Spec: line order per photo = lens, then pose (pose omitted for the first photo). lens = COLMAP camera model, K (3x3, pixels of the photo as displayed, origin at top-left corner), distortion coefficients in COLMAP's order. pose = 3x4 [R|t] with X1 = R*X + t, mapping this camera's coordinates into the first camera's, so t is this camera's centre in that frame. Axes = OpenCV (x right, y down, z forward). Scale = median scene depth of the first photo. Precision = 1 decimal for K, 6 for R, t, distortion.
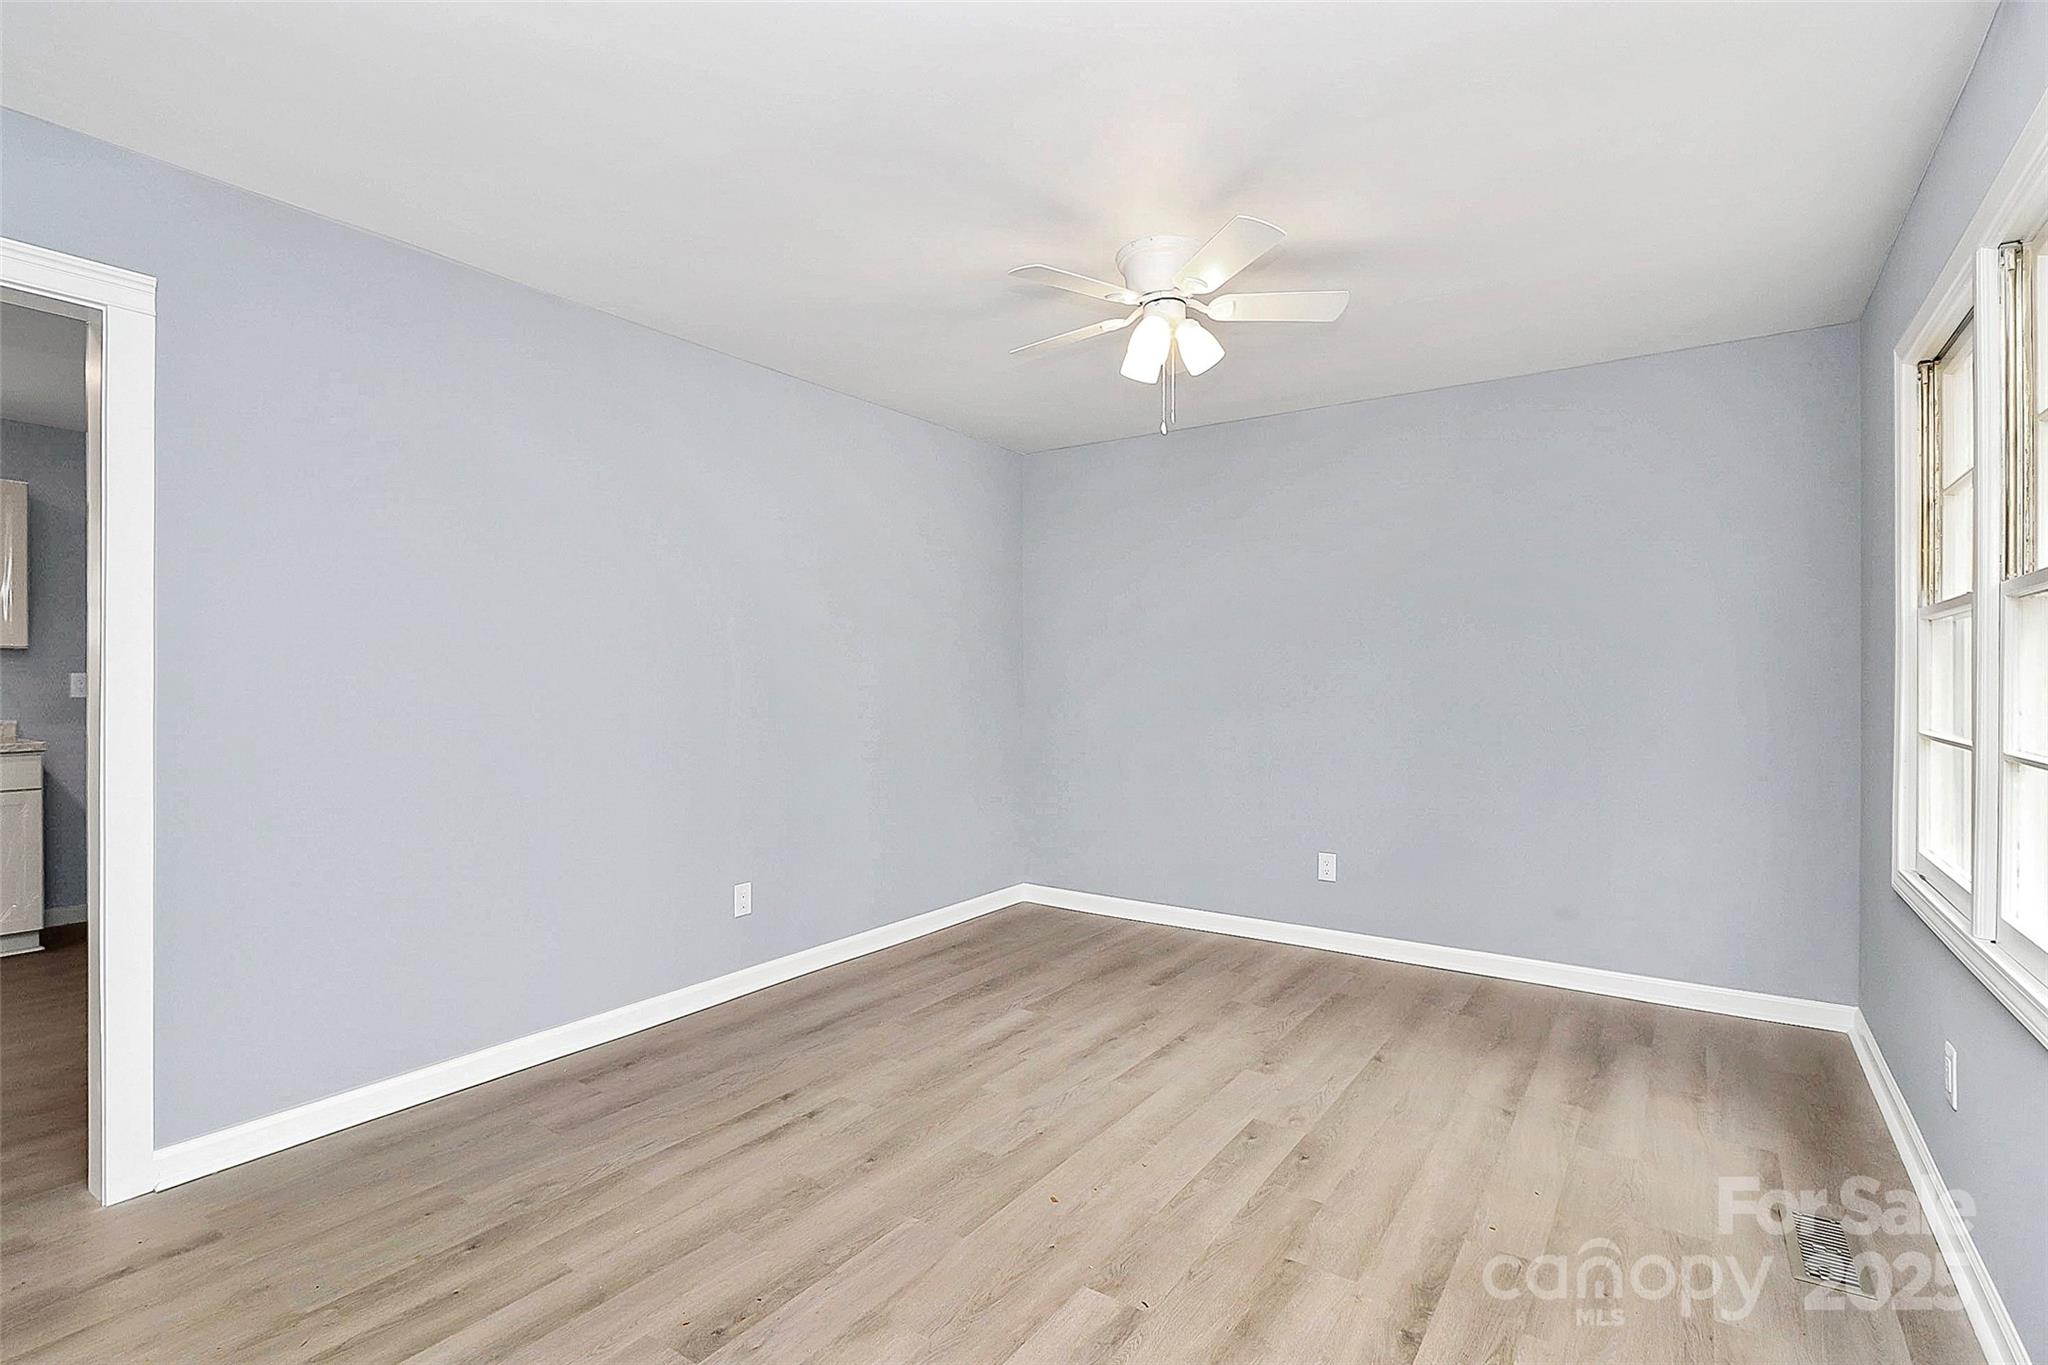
lens RADIAL K [[981.5, 0, 1024.0], [0, 981.5, 682.5], [0, 0, 1]] dist [0.002268, 0.000283]
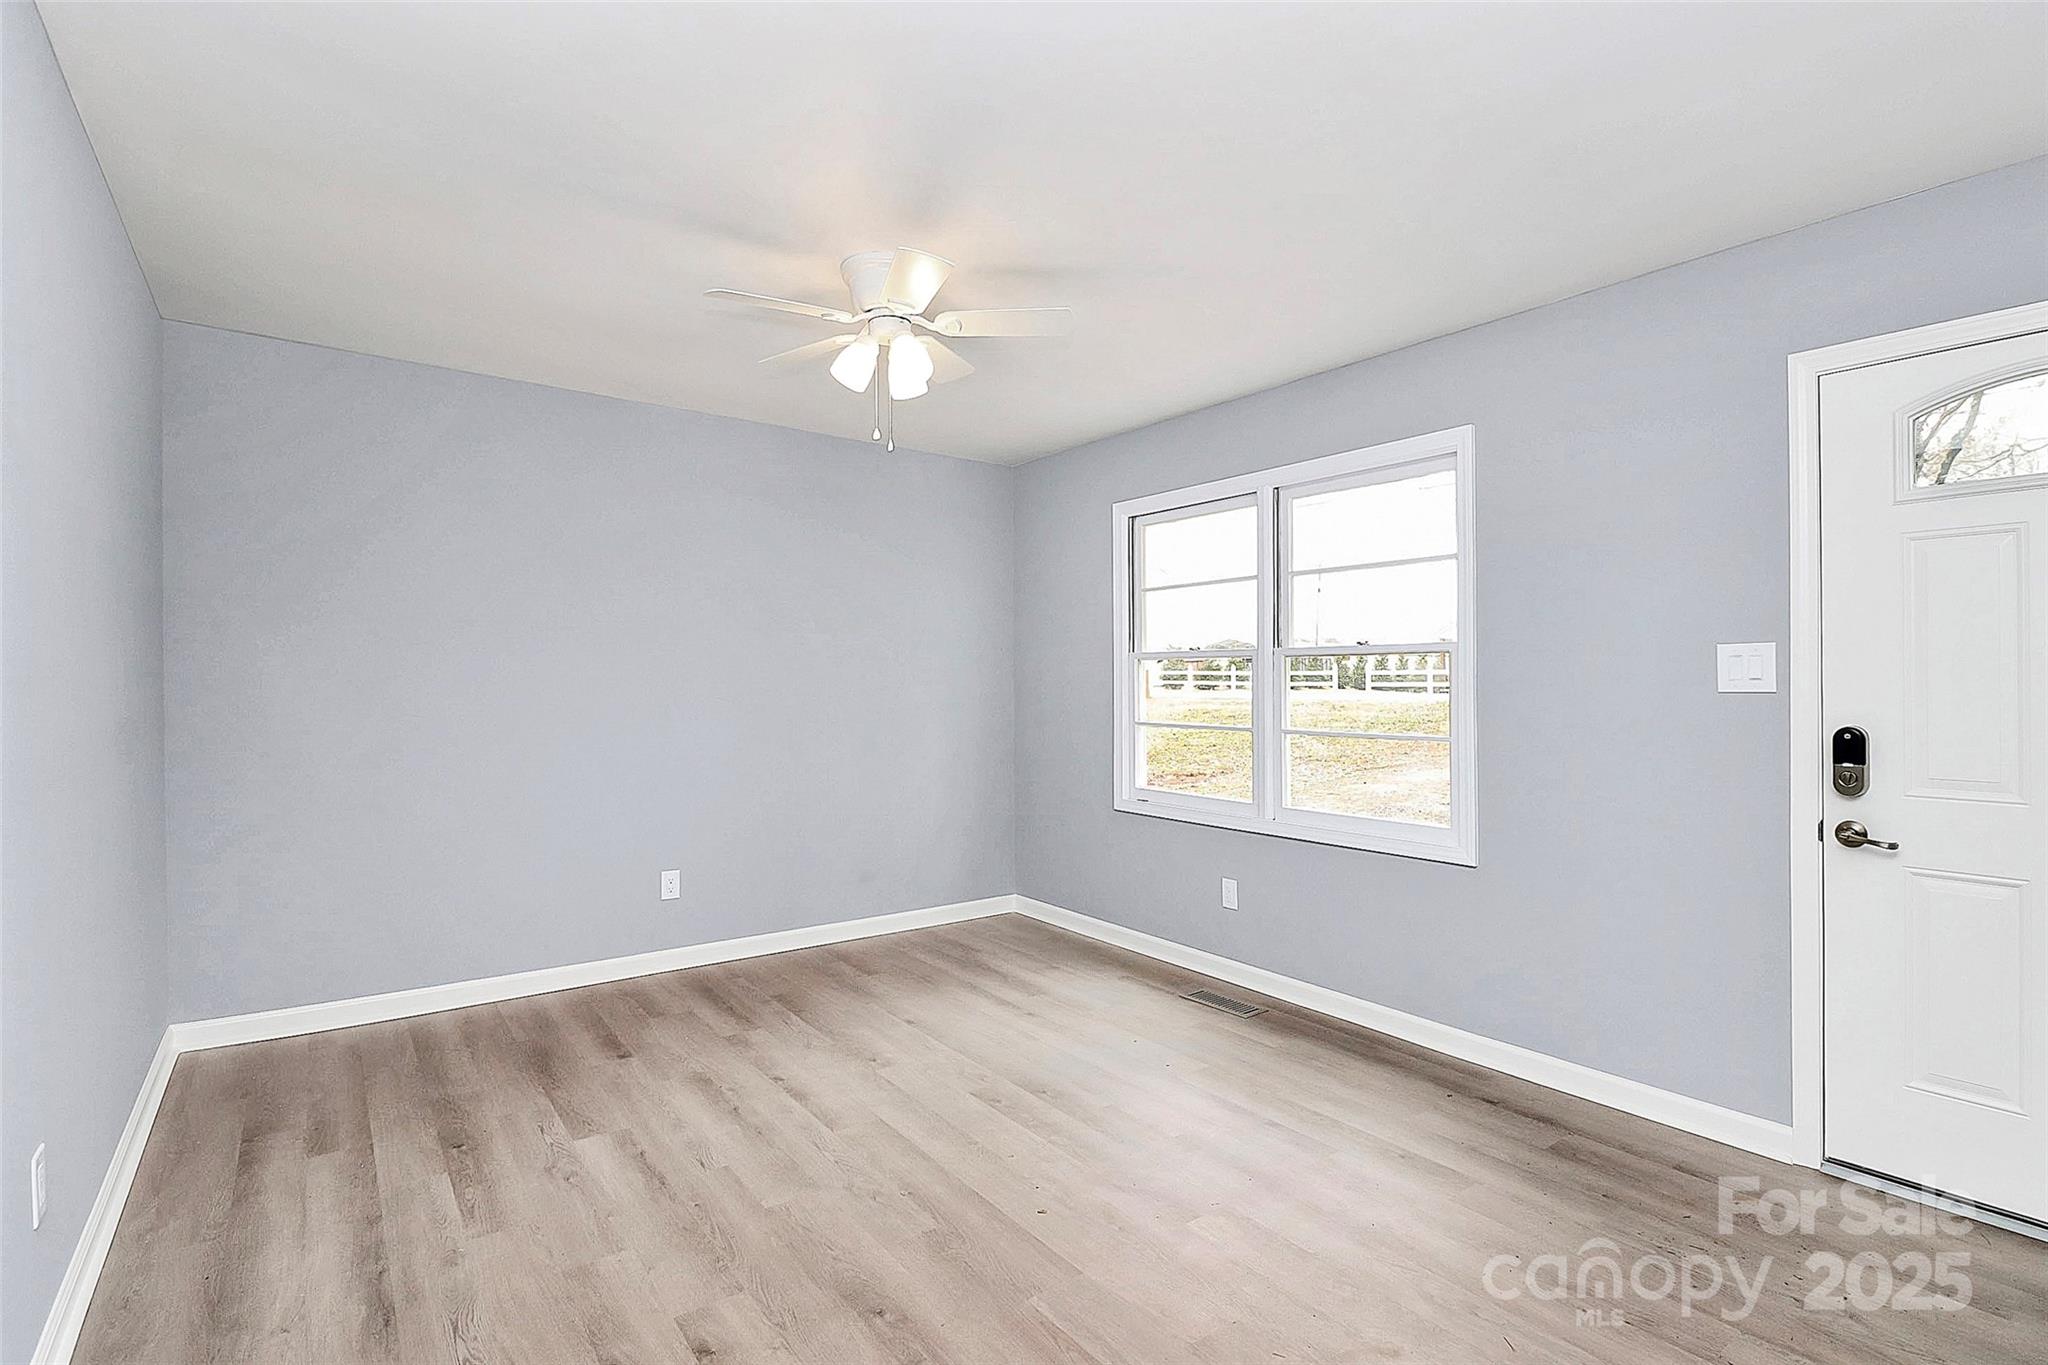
lens RADIAL K [[969.5, 0, 1031.7], [0, 969.5, 682.3], [0, 0, 1]] dist [-0.014570, -0.000700]
pose [[0.322069, -0.005078, 0.946703, -0.670450], [0.003645, 0.999985, 0.004124, -0.020393], [-0.946709, 0.002123, 0.322082, 0.499420]]
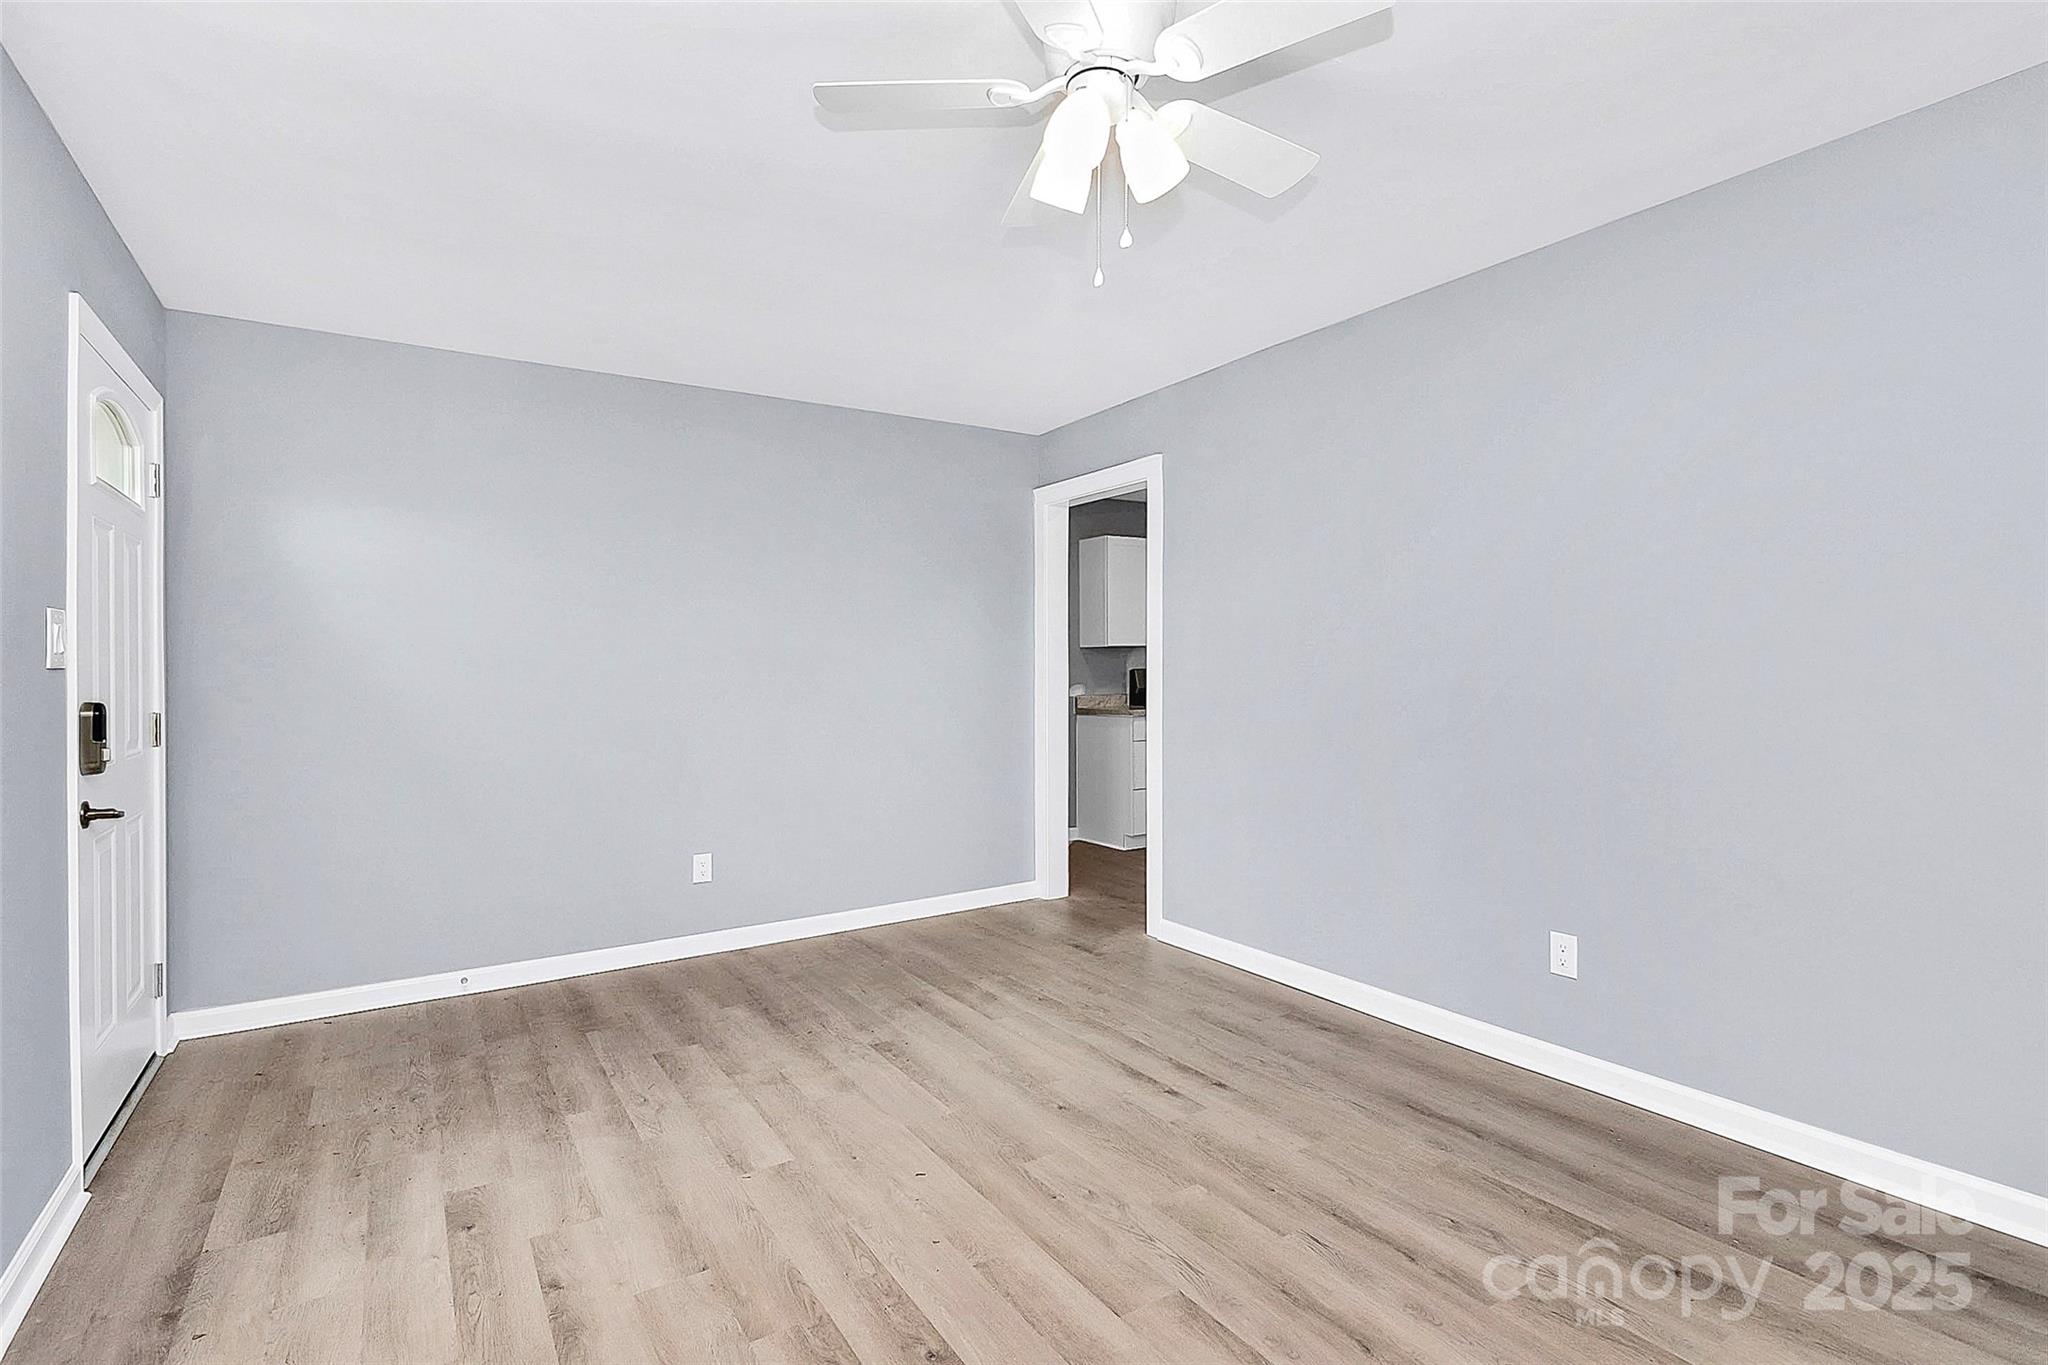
lens RADIAL K [[970.9, 0, 1028.1], [0, 970.9, 666.6], [0, 0, 1]] dist [0.000111, -0.000679]
pose [[-0.379833, 0.005858, -0.925037, 0.678213], [0.006965, 0.999970, 0.003473, -0.008388], [0.925029, -0.005124, -0.379862, 1.090100]]
